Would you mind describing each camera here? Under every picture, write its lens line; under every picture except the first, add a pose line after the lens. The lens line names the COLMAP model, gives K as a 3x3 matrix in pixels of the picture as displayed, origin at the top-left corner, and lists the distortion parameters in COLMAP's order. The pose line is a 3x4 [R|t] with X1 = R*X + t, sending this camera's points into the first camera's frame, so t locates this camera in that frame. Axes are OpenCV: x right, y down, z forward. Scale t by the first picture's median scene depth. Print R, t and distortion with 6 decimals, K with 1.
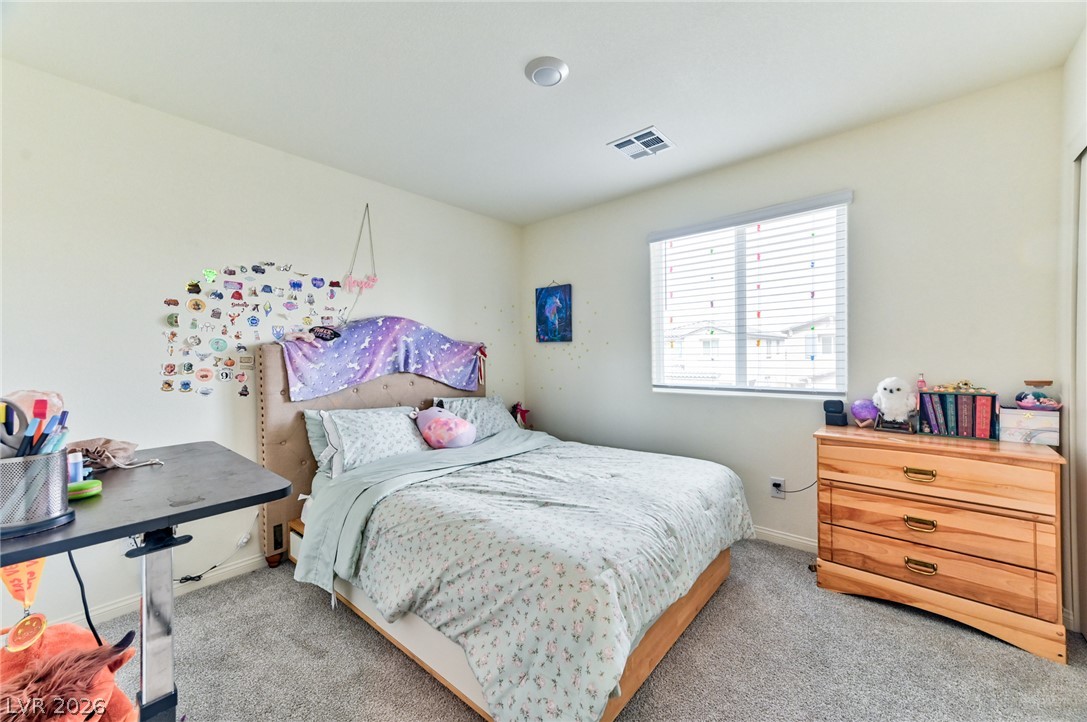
lens RADIAL K [[420.2, 0, 546.7], [0, 420.2, 361.0], [0, 0, 1]] dist [0.019623, 0.002112]
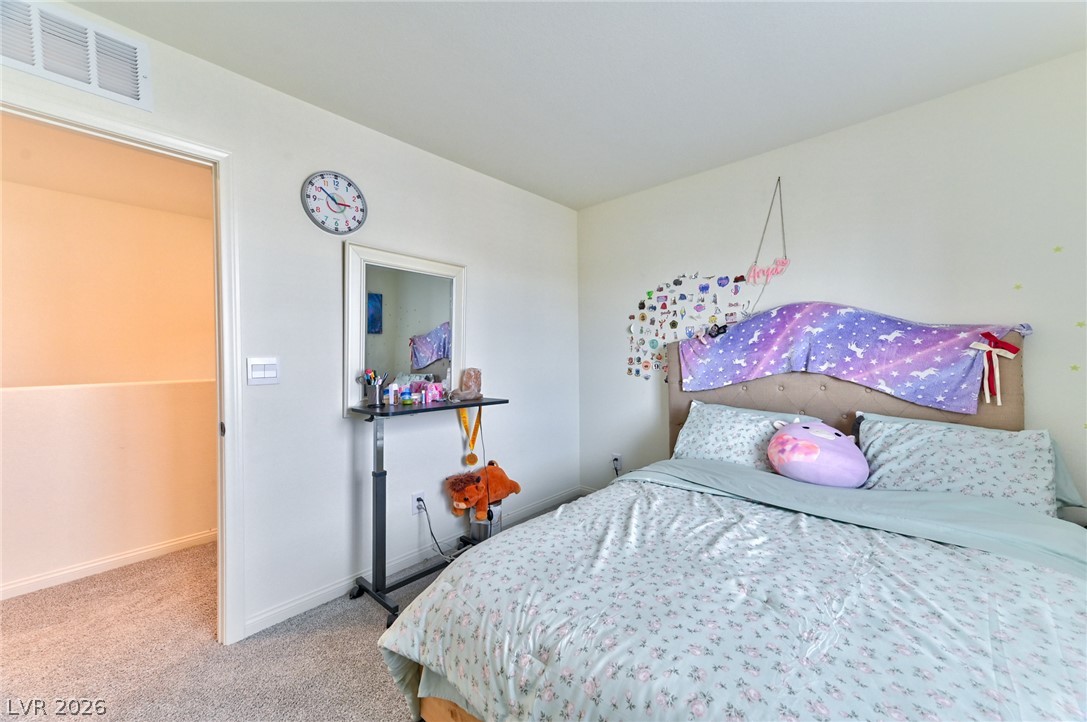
lens RADIAL K [[420.2, 0, 546.9], [0, 420.2, 356.5], [0, 0, 1]] dist [0.019623, 0.002112]
pose [[-0.023596, 0.016169, -0.999591, 0.528352], [-0.000492, 0.999869, 0.016185, -0.017214], [0.999721, 0.000874, -0.023585, 0.604971]]
